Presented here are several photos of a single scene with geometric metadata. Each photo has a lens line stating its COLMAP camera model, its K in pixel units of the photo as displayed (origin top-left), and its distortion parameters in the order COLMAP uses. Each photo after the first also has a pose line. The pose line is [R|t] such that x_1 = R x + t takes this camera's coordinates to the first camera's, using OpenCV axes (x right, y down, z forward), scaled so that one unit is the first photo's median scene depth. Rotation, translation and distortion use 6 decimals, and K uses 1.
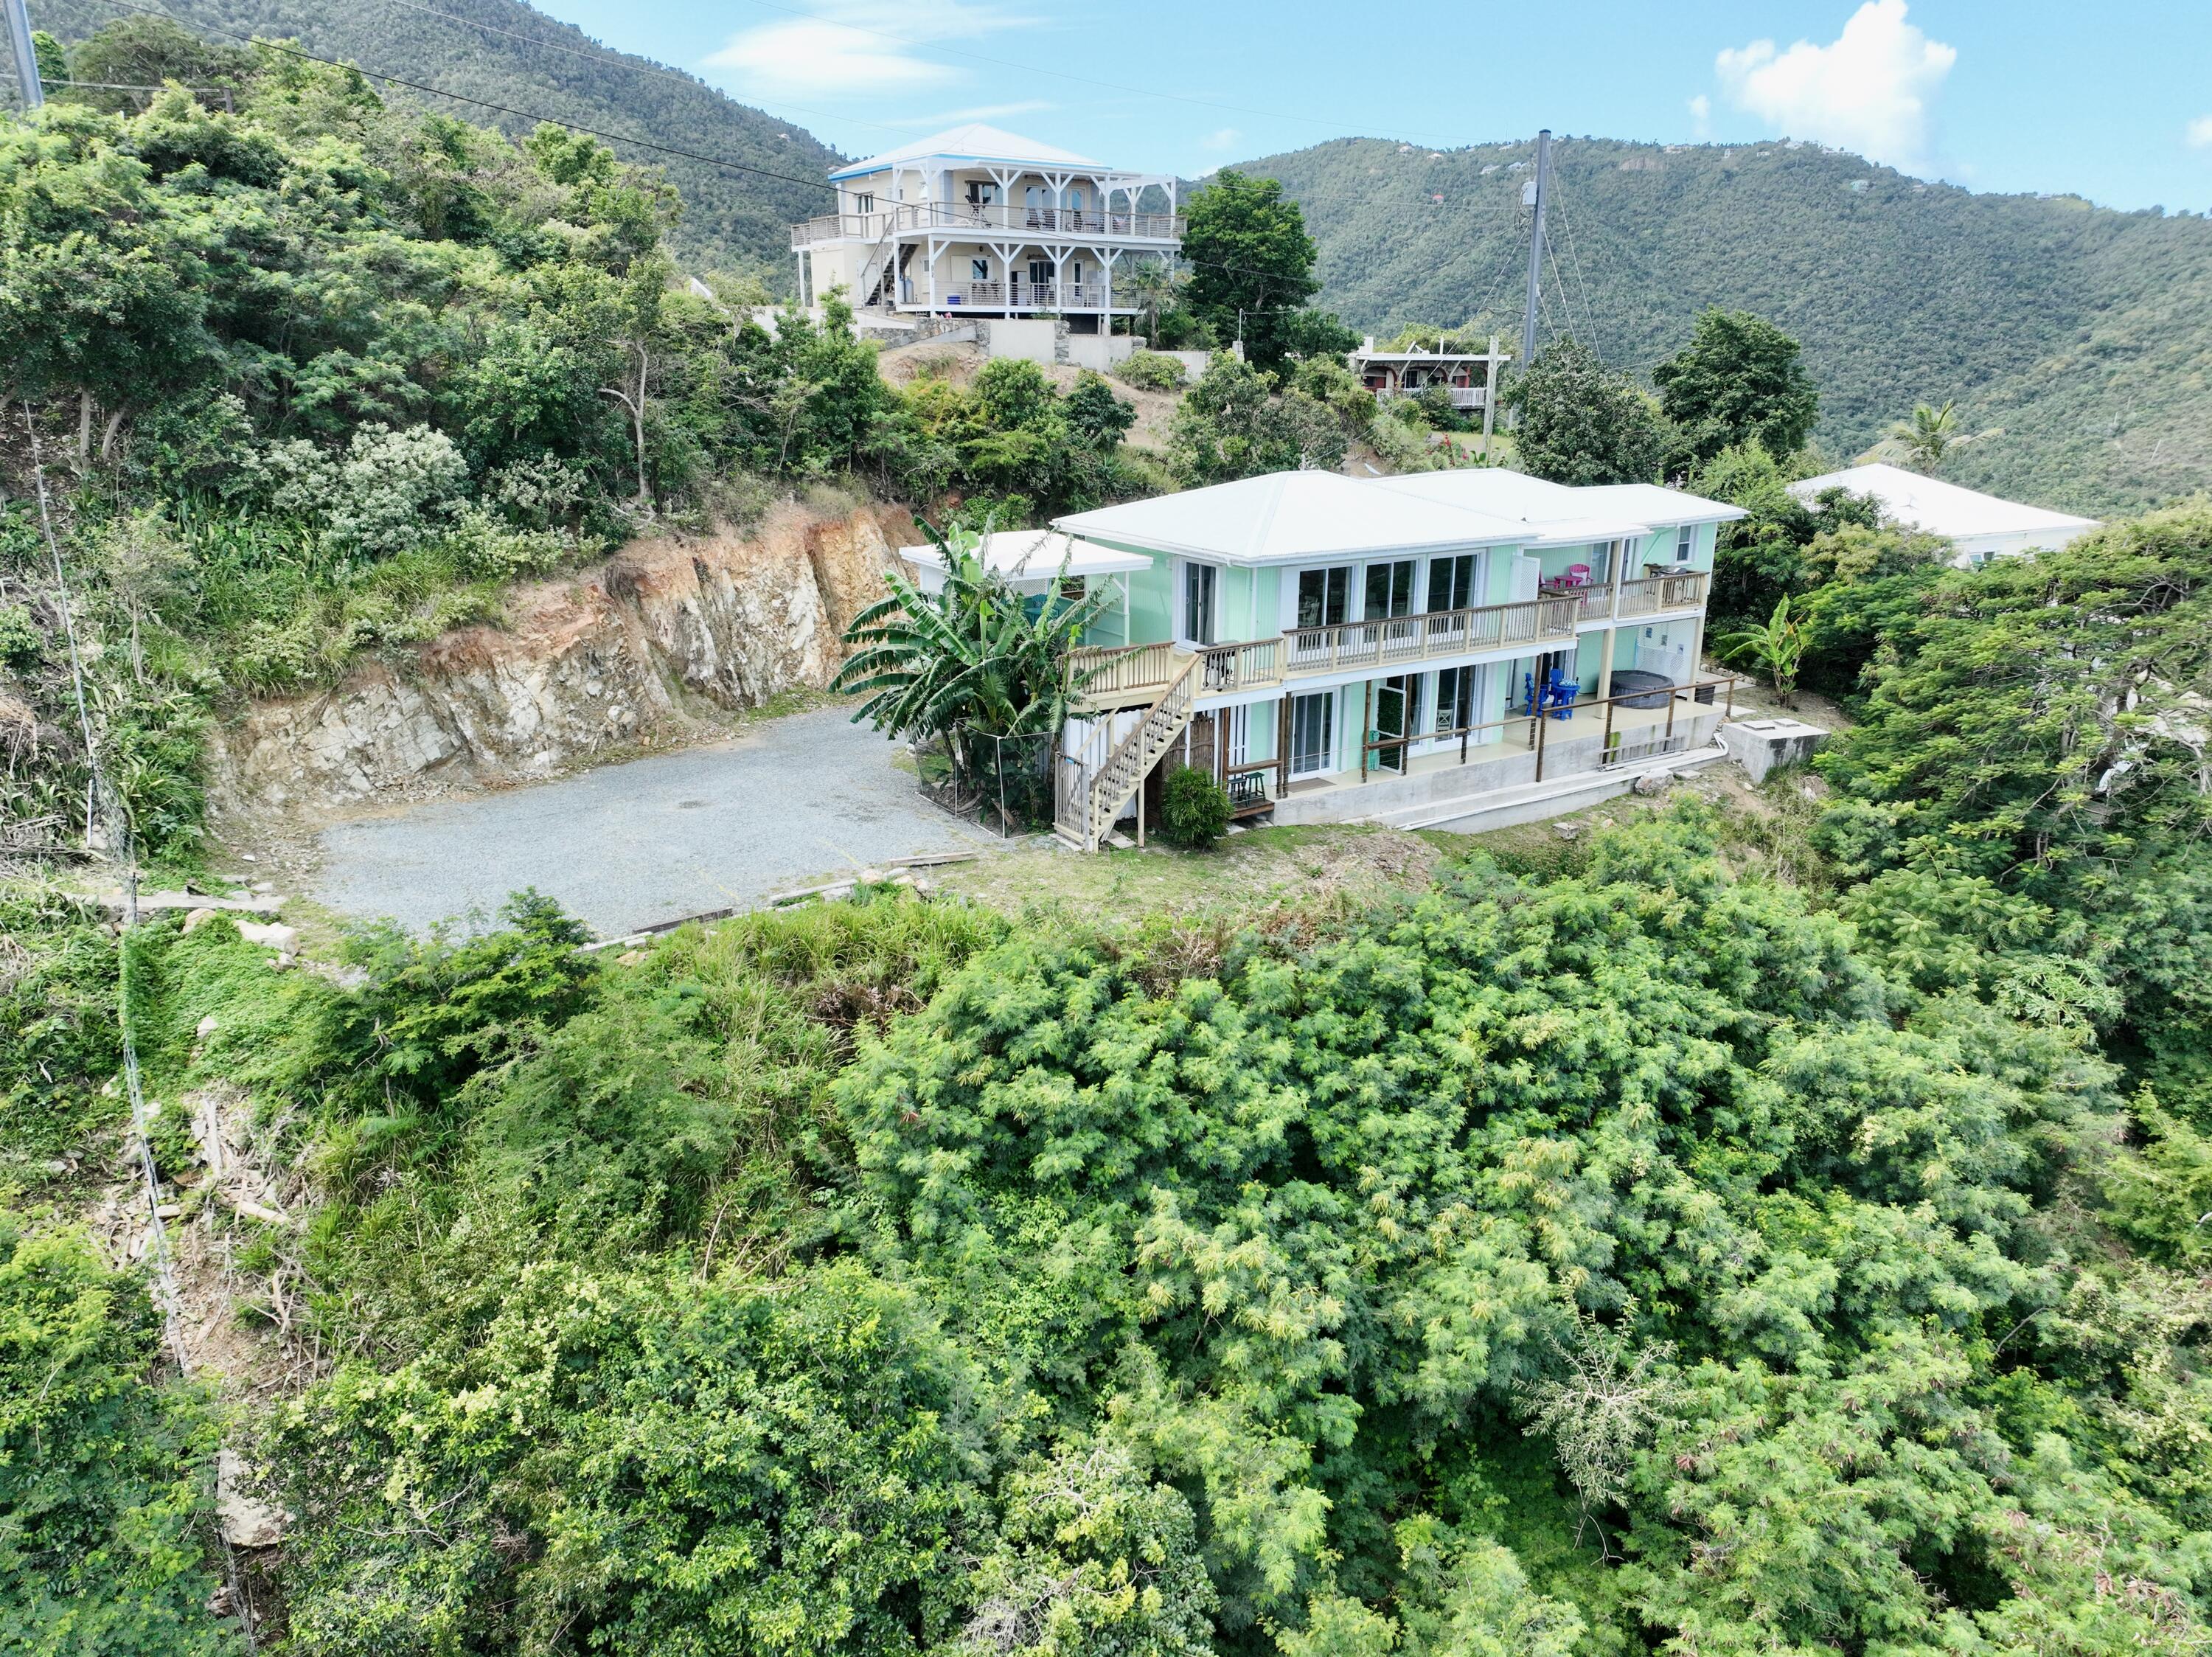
lens RADIAL K [[1547.6, 0, 1105.6], [0, 1547.6, 827.9], [0, 0, 1]] dist [0.001961, 0.015371]
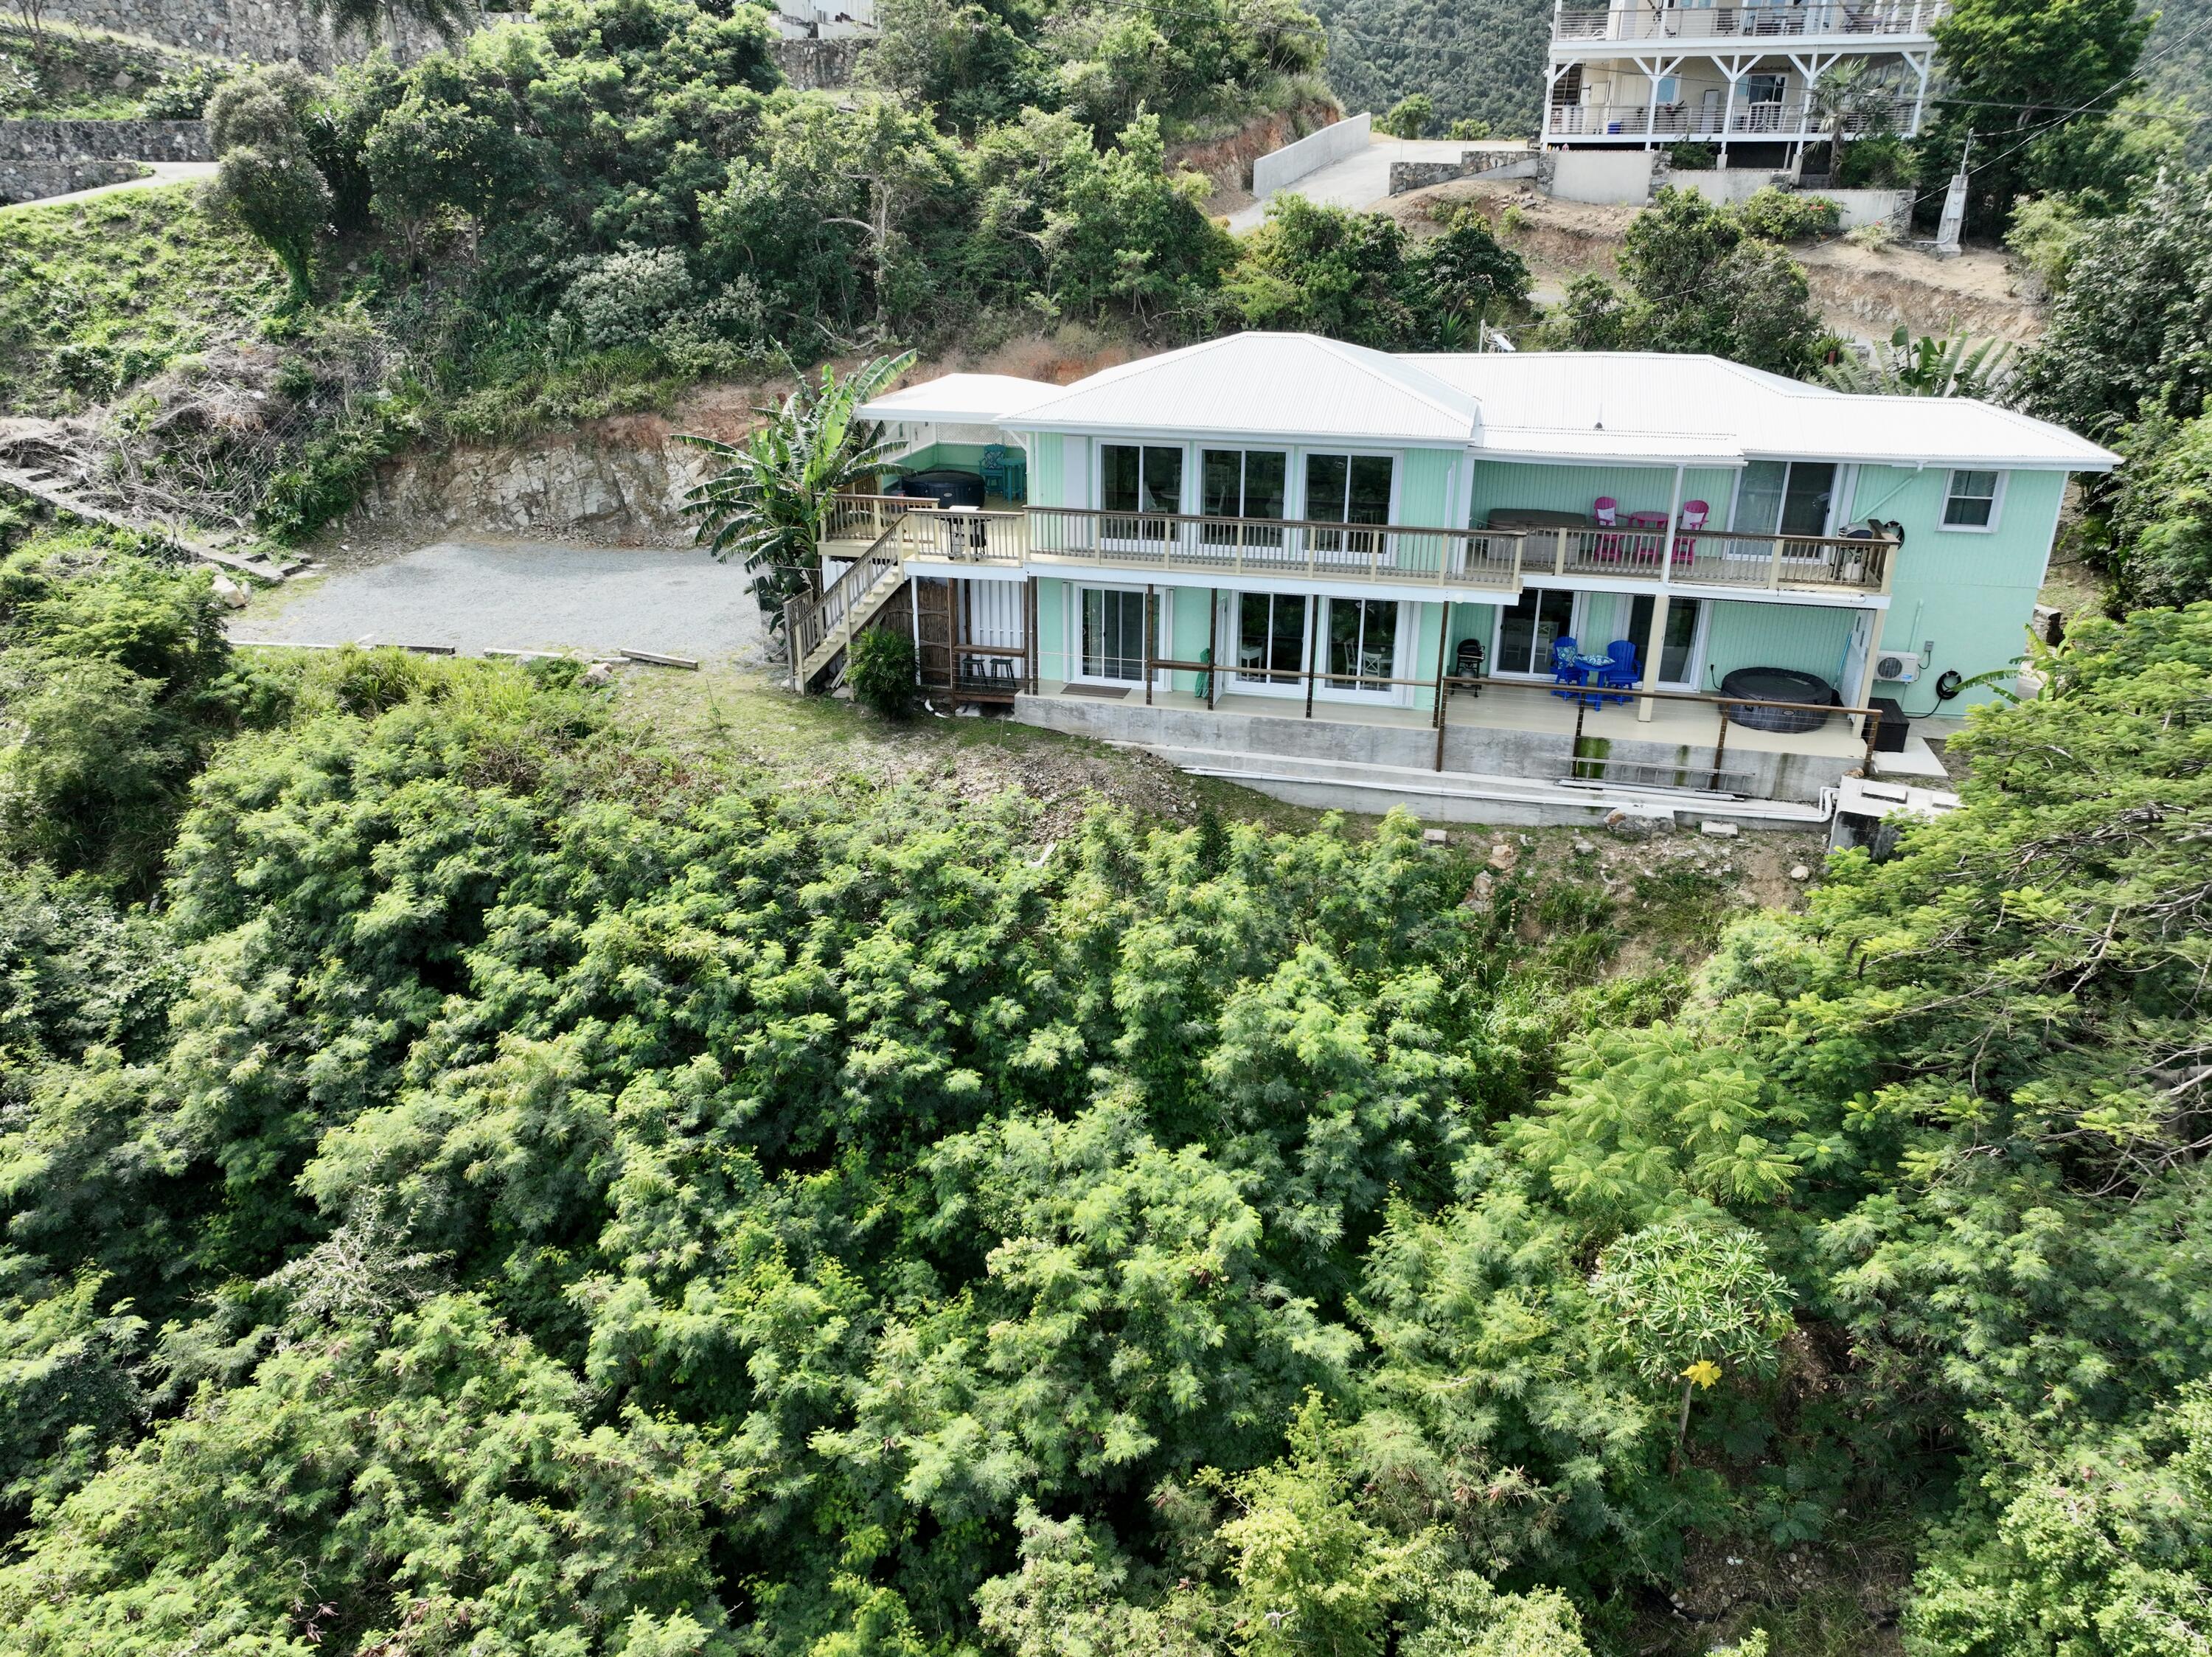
lens RADIAL K [[1547.6, 0, 1107.0], [0, 1547.6, 815.3], [0, 0, 1]] dist [0.001961, 0.015371]
pose [[0.678337, 0.277456, -0.680351, 0.728449], [-0.221558, 0.960101, 0.170639, -0.108254], [0.700551, 0.034987, 0.712744, 0.366662]]
